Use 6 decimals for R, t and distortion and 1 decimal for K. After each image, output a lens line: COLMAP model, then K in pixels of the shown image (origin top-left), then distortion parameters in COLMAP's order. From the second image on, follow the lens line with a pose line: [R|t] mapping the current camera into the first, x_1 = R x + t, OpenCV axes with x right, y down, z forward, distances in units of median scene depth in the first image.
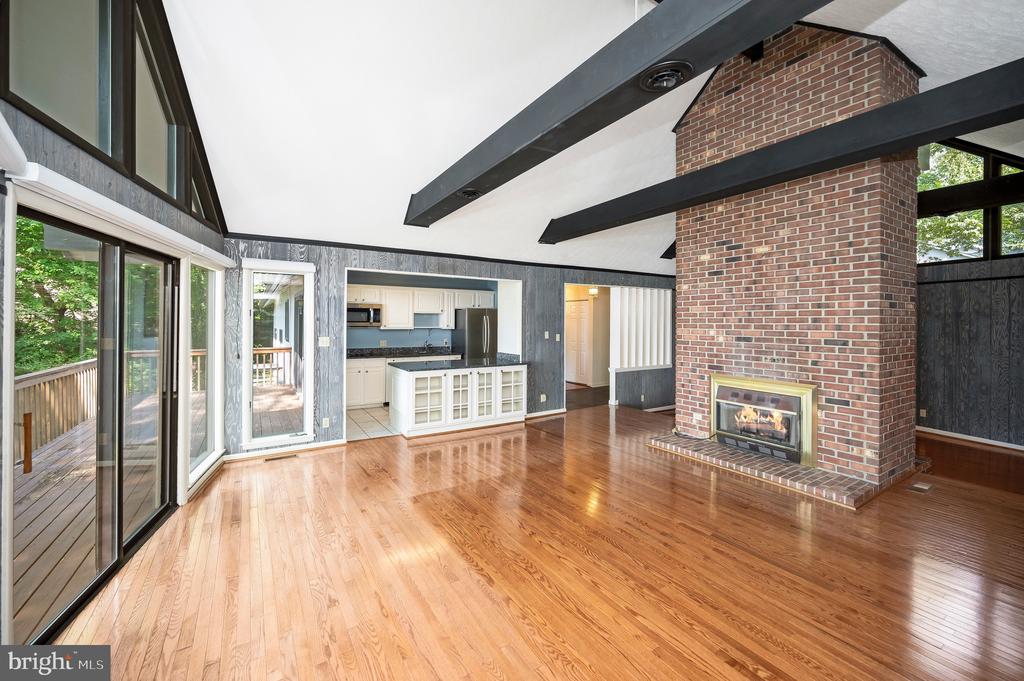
lens RADIAL K [[412.7, 0, 512.1], [0, 412.7, 326.4], [0, 0, 1]] dist [-0.000928, -0.000065]
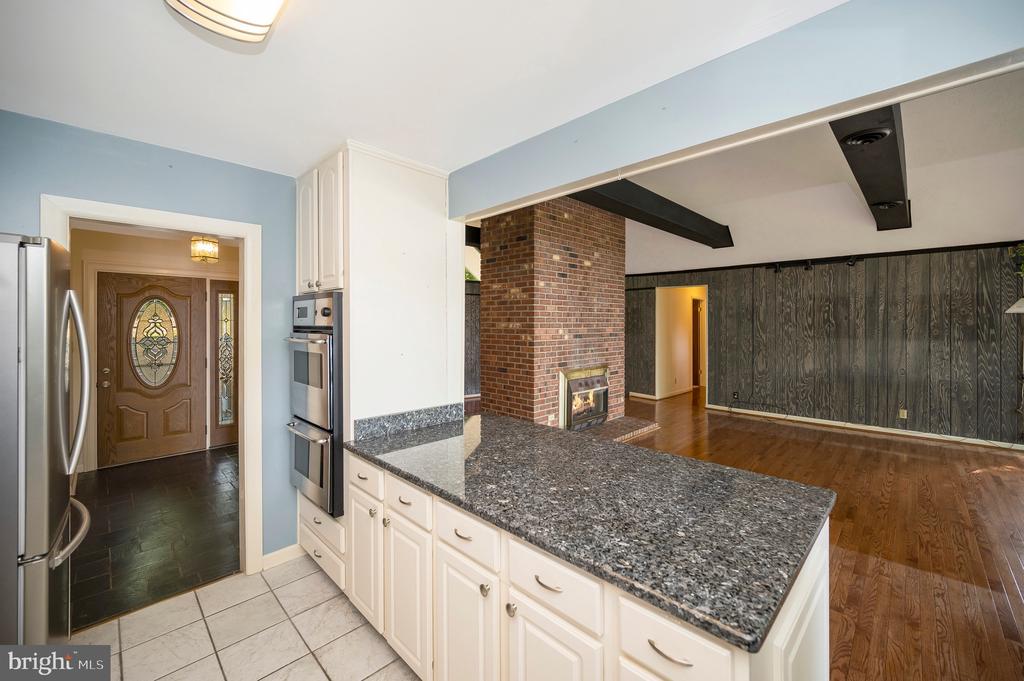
lens RADIAL K [[412.7, 0, 512.1], [0, 412.7, 326.4], [0, 0, 1]] dist [-0.000928, -0.000065]
pose [[-0.223761, -0.006323, 0.974624, -0.533720], [0.011554, 0.999891, 0.009140, -0.009640], [-0.974576, 0.013306, -0.223664, 1.435468]]
